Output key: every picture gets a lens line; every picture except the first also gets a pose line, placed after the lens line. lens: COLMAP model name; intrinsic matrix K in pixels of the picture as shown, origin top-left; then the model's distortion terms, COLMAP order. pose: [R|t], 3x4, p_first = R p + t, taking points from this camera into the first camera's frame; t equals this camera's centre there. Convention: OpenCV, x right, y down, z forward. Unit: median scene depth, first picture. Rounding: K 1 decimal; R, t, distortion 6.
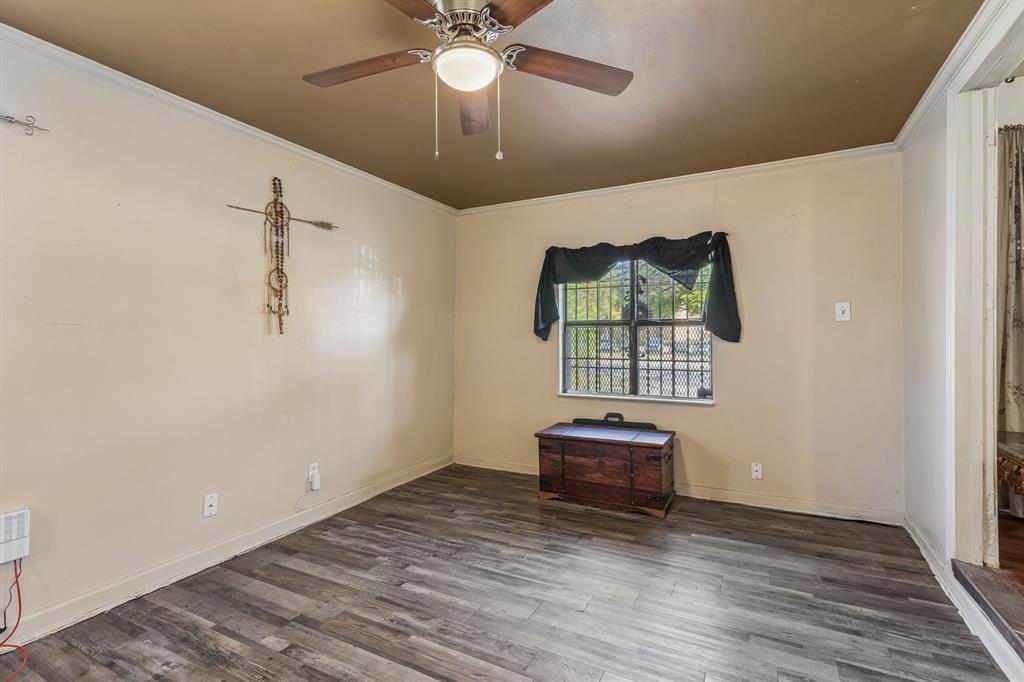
lens RADIAL K [[476.2, 0, 511.1], [0, 476.2, 336.3], [0, 0, 1]] dist [0.023517, 0.000371]
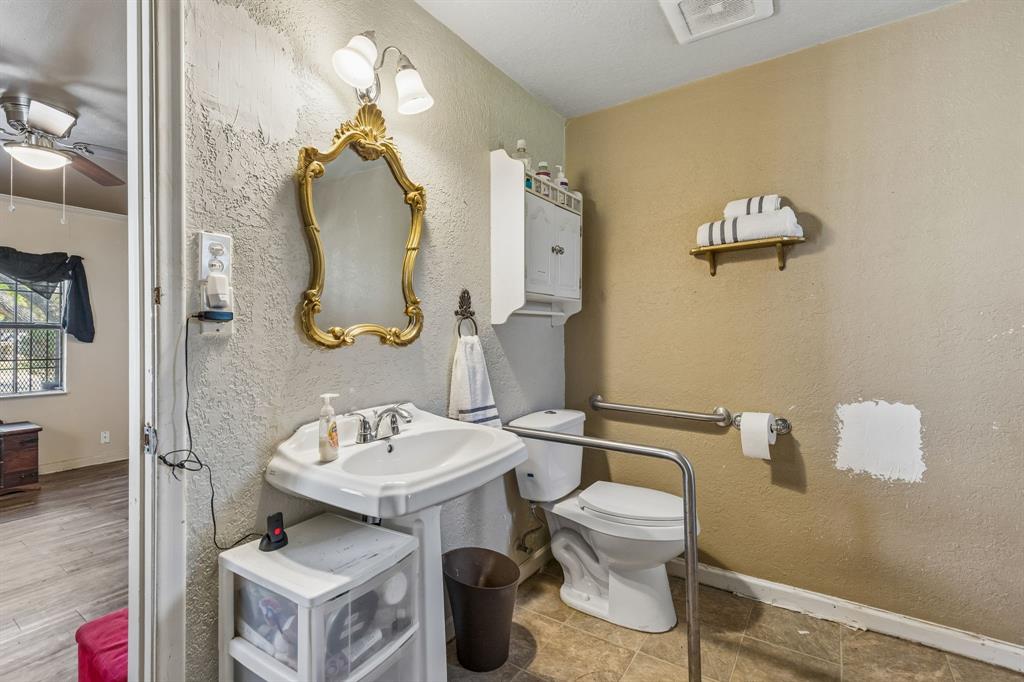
lens RADIAL K [[476.2, 0, 511.1], [0, 476.2, 336.3], [0, 0, 1]] dist [0.023517, 0.000371]
pose [[0.107361, 0.008884, 0.994180, -0.717249], [-0.001888, 0.999960, -0.008732, 0.004697], [-0.994218, -0.000940, 0.107373, -0.284937]]
